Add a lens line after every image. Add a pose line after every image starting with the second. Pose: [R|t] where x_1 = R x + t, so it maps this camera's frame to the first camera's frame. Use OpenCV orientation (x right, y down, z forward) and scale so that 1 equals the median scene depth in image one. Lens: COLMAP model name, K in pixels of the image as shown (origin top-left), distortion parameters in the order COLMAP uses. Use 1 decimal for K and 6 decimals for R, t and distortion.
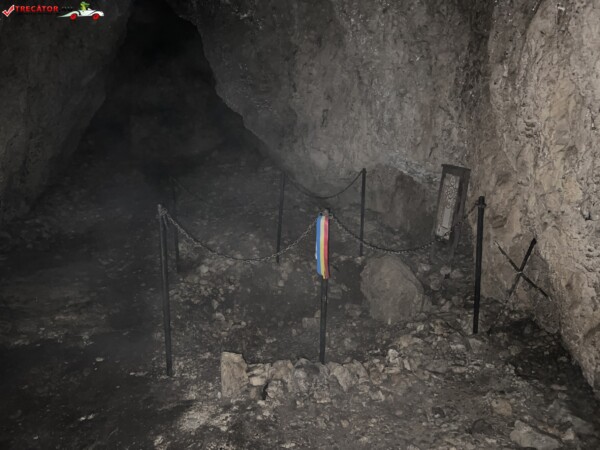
lens RADIAL K [[451.5, 0, 301.0], [0, 451.5, 226.3], [0, 0, 1]] dist [0.041783, -0.048492]
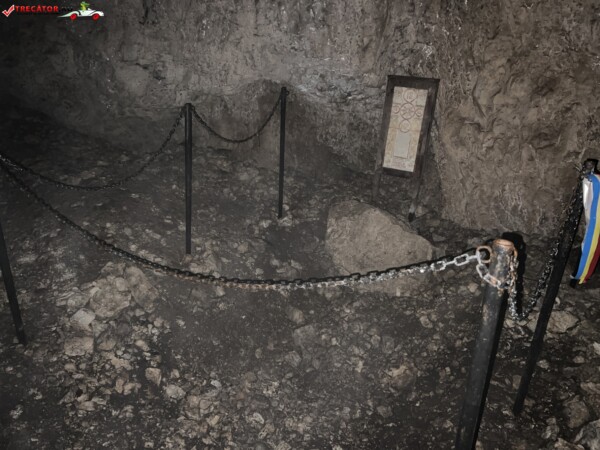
lens RADIAL K [[451.7, 0, 300.0], [0, 451.7, 225.0], [0, 0, 1]] dist [0.037216, -0.042699]
pose [[0.735753, -0.253212, 0.628133, -0.493440], [0.144151, 0.964775, 0.220069, -0.118162], [-0.661731, -0.071371, 0.746337, 0.725199]]
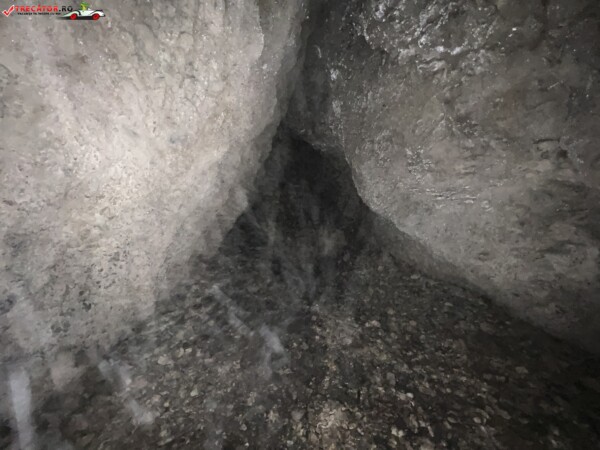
lens RADIAL K [[239.5, 0, 300.3], [0, 239.5, 228.0], [0, 0, 1]] dist [0.000677, -0.000110]
pose [[0.976217, -0.006718, -0.216692, -0.574033], [-0.044899, 0.971584, -0.232398, -0.316028], [0.212096, 0.236600, 0.948175, 1.544976]]
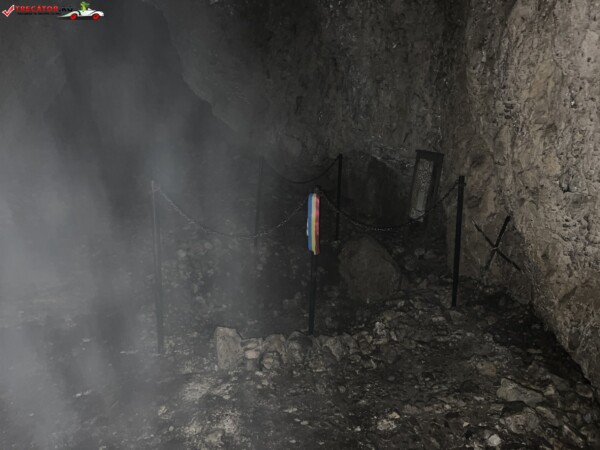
lens RADIAL K [[451.7, 0, 300.0], [0, 451.7, 225.0], [0, 0, 1]] dist [0.037216, -0.042699]
pose [[0.996230, -0.004698, 0.086627, -0.063517], [0.003776, 0.999934, 0.010807, 0.033549], [-0.086672, -0.010439, 0.996182, -0.017048]]
